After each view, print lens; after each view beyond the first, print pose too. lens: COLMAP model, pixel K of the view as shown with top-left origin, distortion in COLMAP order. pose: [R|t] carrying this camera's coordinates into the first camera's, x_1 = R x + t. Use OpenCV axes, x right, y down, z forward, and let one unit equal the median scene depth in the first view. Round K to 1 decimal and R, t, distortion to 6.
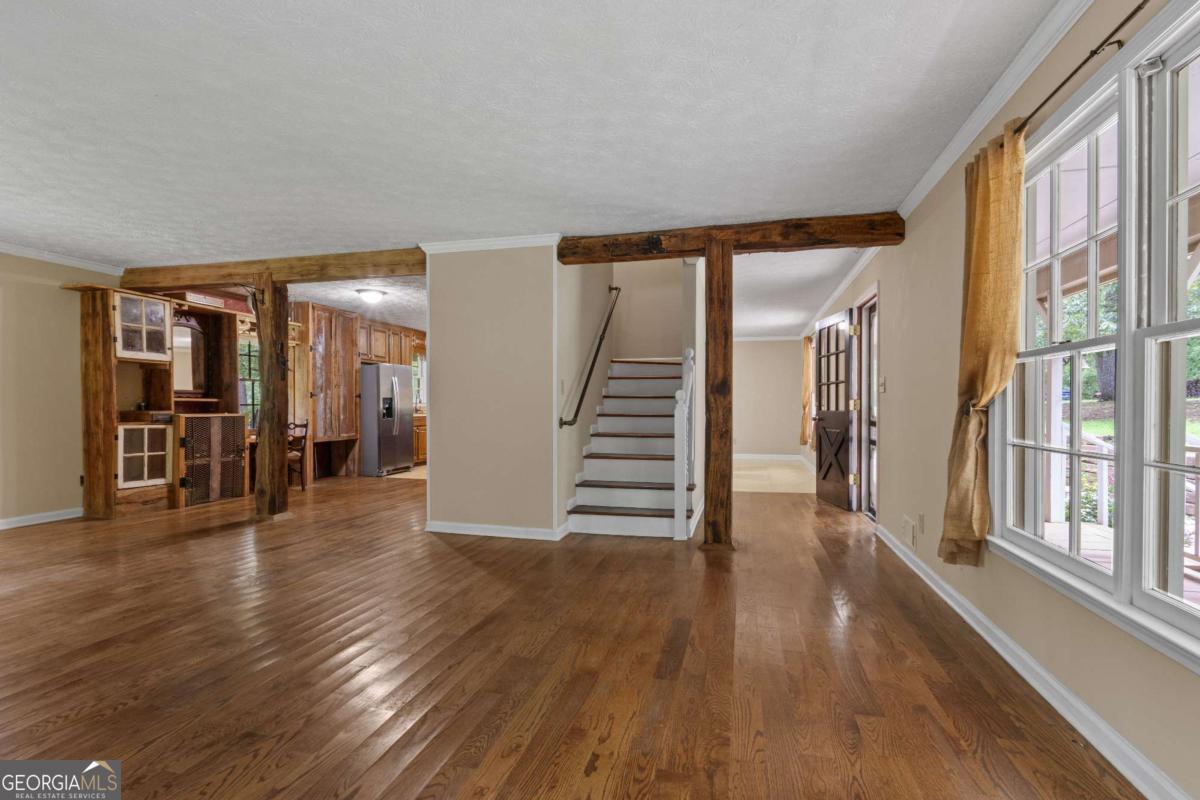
lens RADIAL K [[552.5, 0, 601.0], [0, 552.5, 405.3], [0, 0, 1]] dist [-0.005920, -0.000531]
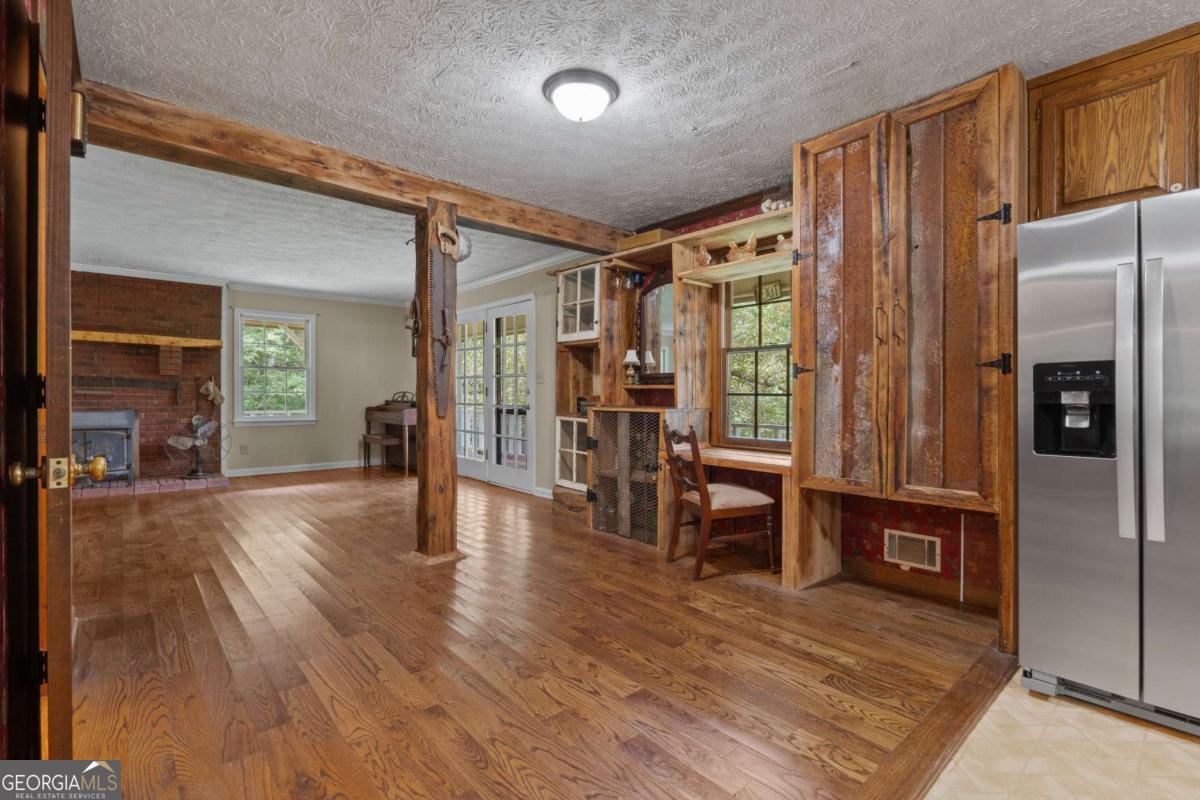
lens RADIAL K [[552.5, 0, 600.6], [0, 552.5, 394.8], [0, 0, 1]] dist [-0.005920, -0.000531]
pose [[-0.561665, 0.003285, -0.827358, -0.103524], [-0.000464, 0.999991, 0.004285, -0.002124], [0.827365, 0.002791, -0.561658, 1.110038]]
